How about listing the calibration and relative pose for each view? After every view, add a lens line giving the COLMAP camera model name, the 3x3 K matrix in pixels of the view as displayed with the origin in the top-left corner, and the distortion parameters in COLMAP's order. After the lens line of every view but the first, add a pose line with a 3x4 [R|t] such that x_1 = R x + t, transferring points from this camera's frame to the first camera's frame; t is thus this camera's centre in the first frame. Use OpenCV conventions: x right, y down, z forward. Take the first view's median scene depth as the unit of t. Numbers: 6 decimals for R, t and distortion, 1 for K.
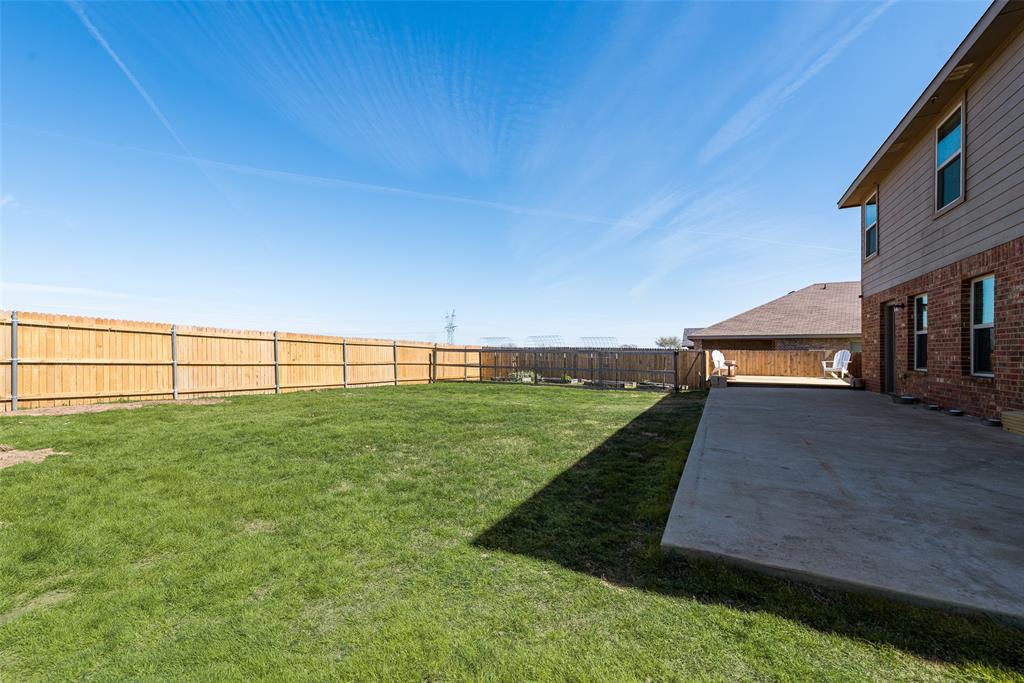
lens RADIAL K [[404.6, 0, 511.1], [0, 404.6, 346.7], [0, 0, 1]] dist [0.007757, -0.000154]
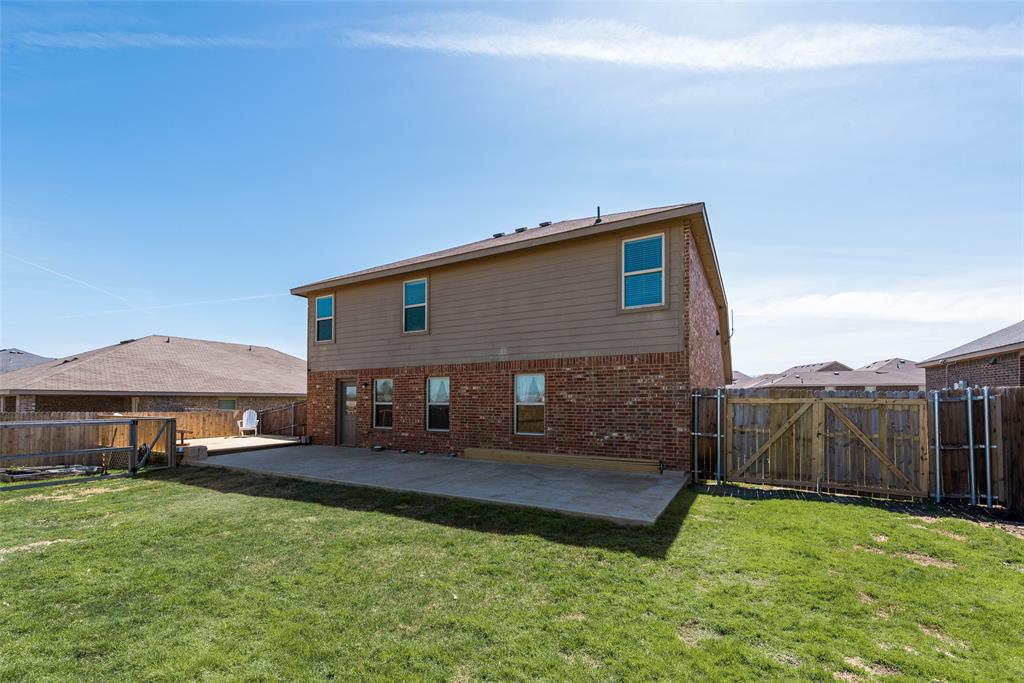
lens RADIAL K [[422.9, 0, 496.4], [0, 422.9, 345.2], [0, 0, 1]] dist [-0.001401, -0.000497]
pose [[0.063873, 0.122567, 0.990403, -0.315751], [-0.009921, 0.992458, -0.122181, -0.033420], [-0.997909, -0.002022, 0.064607, 0.242470]]
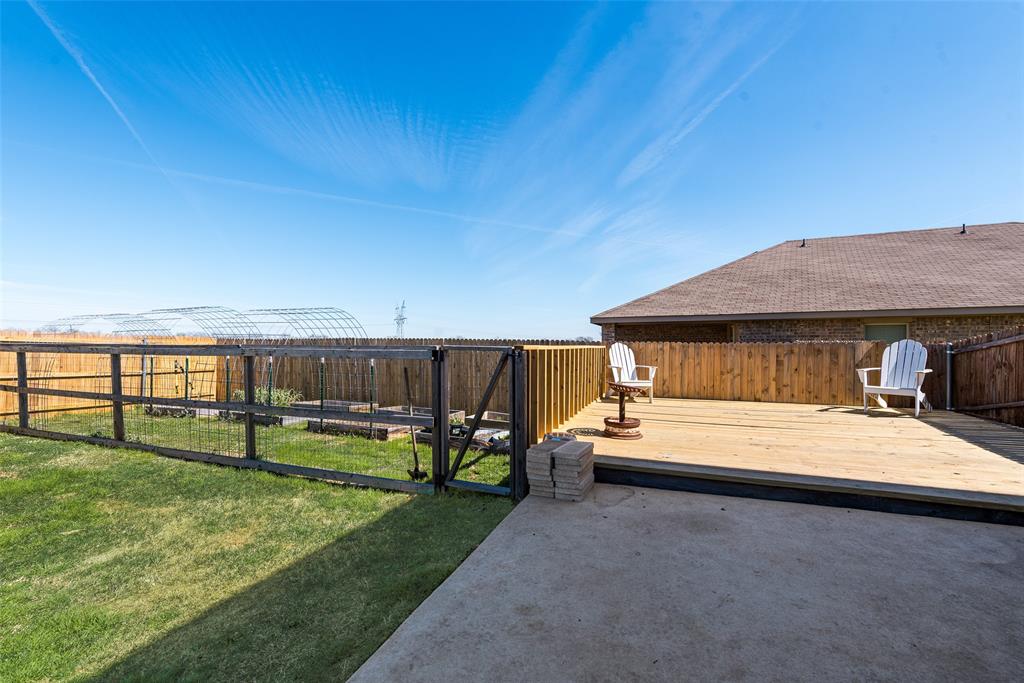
lens RADIAL K [[422.9, 0, 496.4], [0, 422.9, 345.2], [0, 0, 1]] dist [-0.001401, -0.000497]
pose [[0.996287, -0.006193, 0.085866, 0.371186], [0.004852, 0.999863, 0.015811, 0.003980], [-0.085952, -0.015336, 0.996181, 0.609307]]
